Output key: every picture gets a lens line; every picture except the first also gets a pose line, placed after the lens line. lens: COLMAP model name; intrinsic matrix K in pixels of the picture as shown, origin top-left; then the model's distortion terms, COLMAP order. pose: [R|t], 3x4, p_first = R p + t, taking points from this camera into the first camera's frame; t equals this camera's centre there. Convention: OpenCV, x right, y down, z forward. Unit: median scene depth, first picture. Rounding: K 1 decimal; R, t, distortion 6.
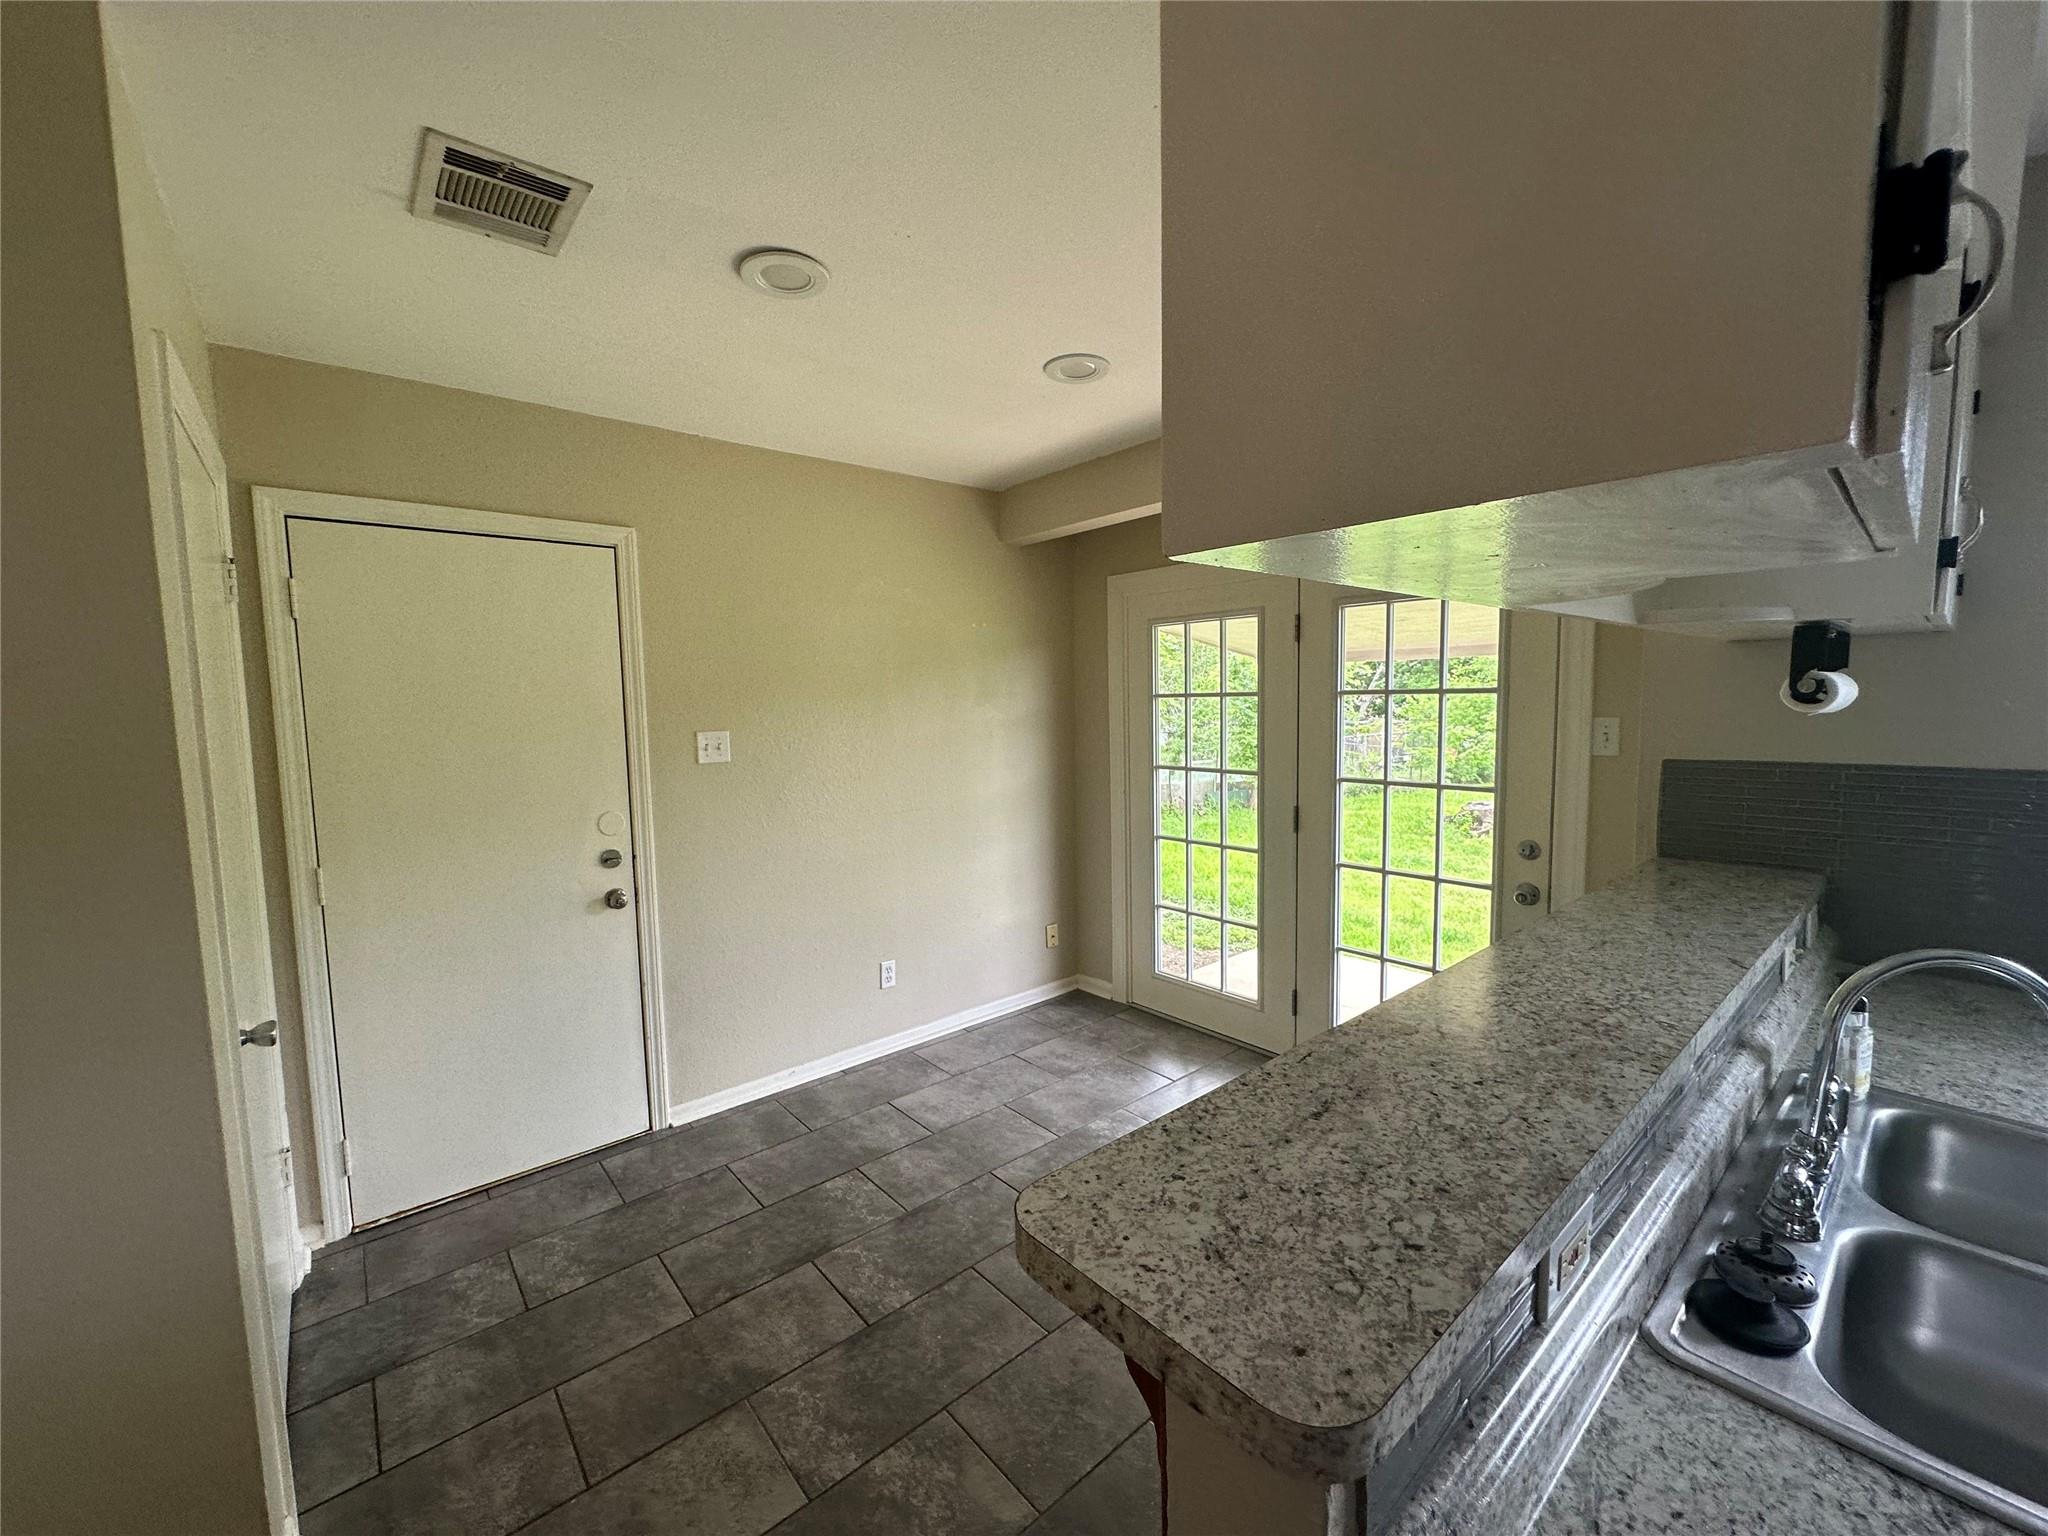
lens RADIAL K [[820.5, 0, 1023.1], [0, 820.5, 768.8], [0, 0, 1]] dist [-0.003161, 0.000694]
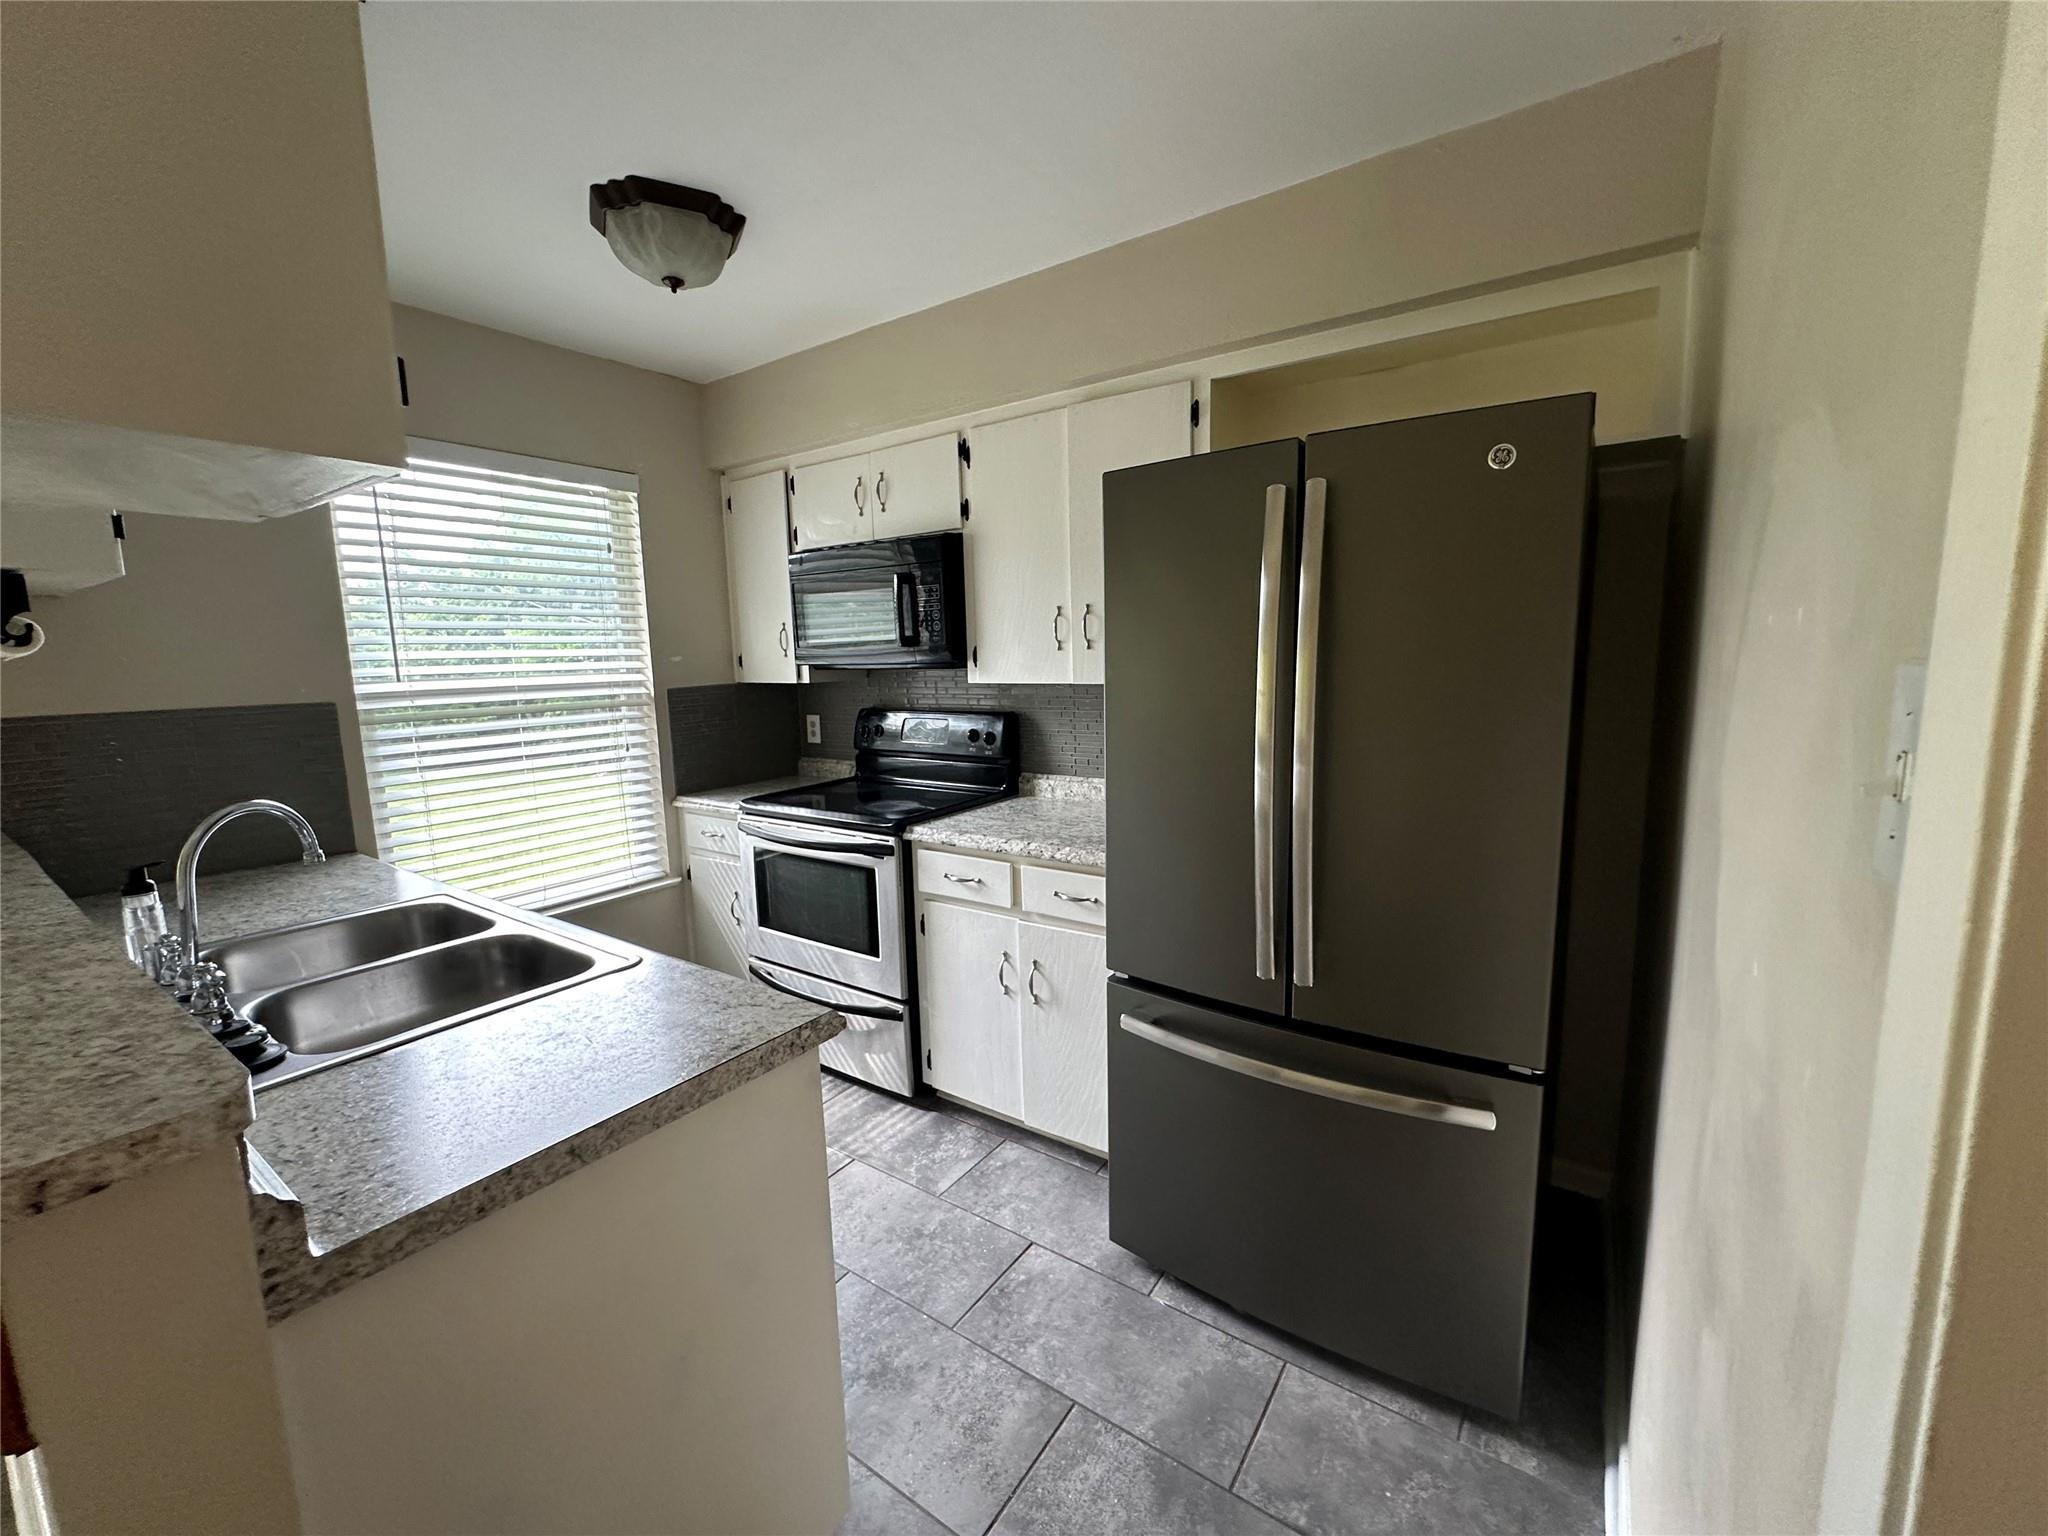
lens RADIAL K [[820.5, 0, 1020.7], [0, 820.5, 768.9], [0, 0, 1]] dist [-0.003161, 0.000694]
pose [[-0.248394, -0.109027, 0.962504, -0.898557], [0.119070, 0.982673, 0.142040, 0.169971], [-0.961313, 0.149887, -0.231109, -0.028413]]
